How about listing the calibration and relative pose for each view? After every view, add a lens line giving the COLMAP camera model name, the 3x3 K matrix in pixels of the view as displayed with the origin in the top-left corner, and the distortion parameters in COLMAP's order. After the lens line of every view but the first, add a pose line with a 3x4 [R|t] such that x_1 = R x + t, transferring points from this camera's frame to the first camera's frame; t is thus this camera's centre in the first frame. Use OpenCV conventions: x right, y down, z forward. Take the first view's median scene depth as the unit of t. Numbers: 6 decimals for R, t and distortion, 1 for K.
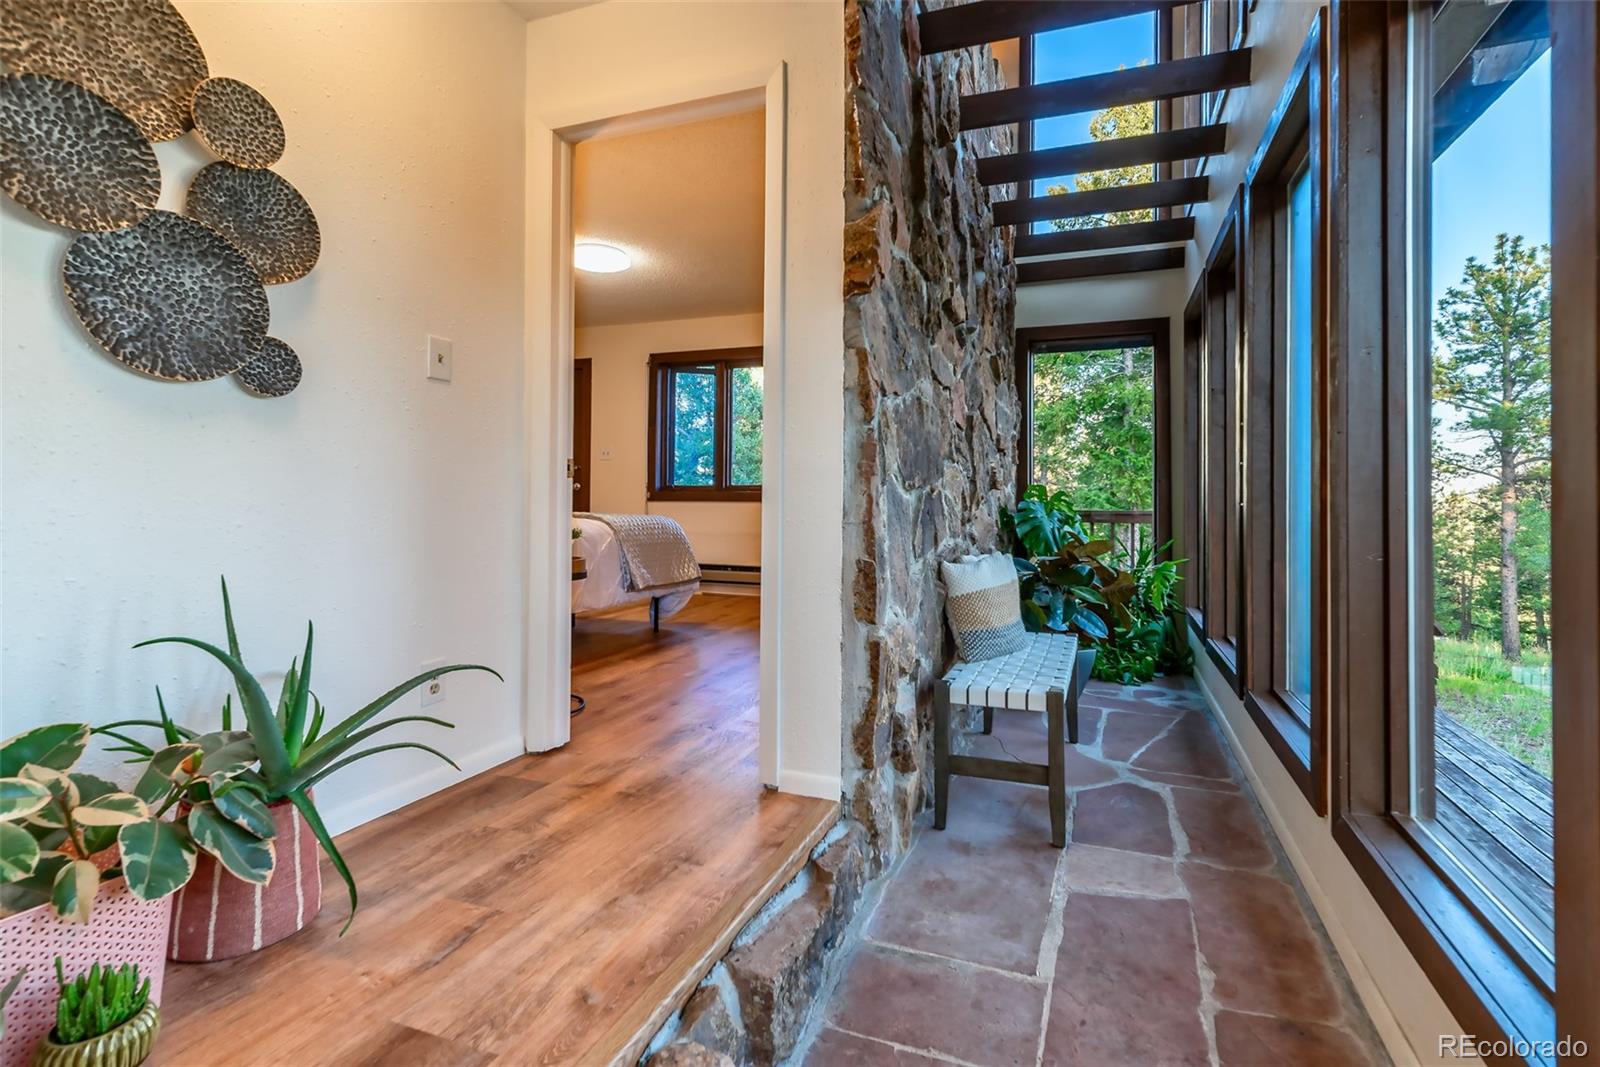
lens RADIAL K [[737.3, 0, 800.0], [0, 737.3, 480.9], [0, 0, 1]] dist [0.010372, -0.000271]
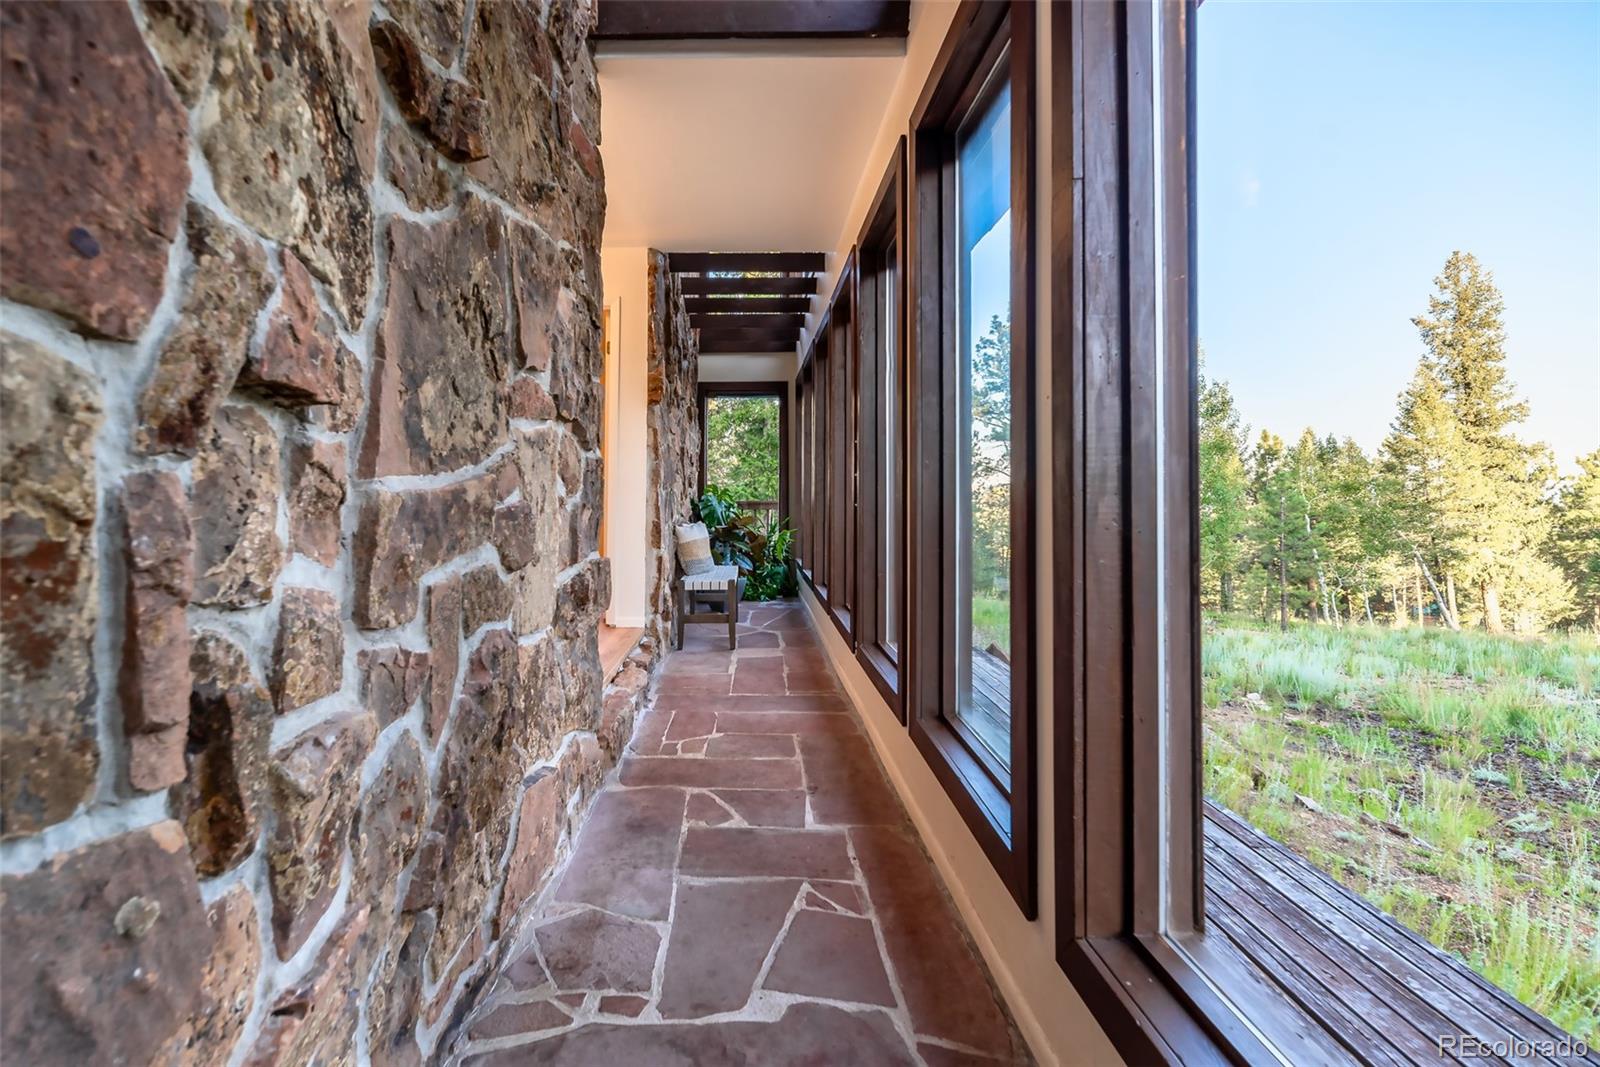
lens RADIAL K [[737.3, 0, 800.0], [0, 737.3, 480.9], [0, 0, 1]] dist [0.010372, -0.000271]
pose [[0.895352, 0.001627, 0.445356, -0.232043], [-0.005127, 0.999965, 0.006655, -0.015037], [-0.445330, -0.008242, 0.895329, -0.543437]]
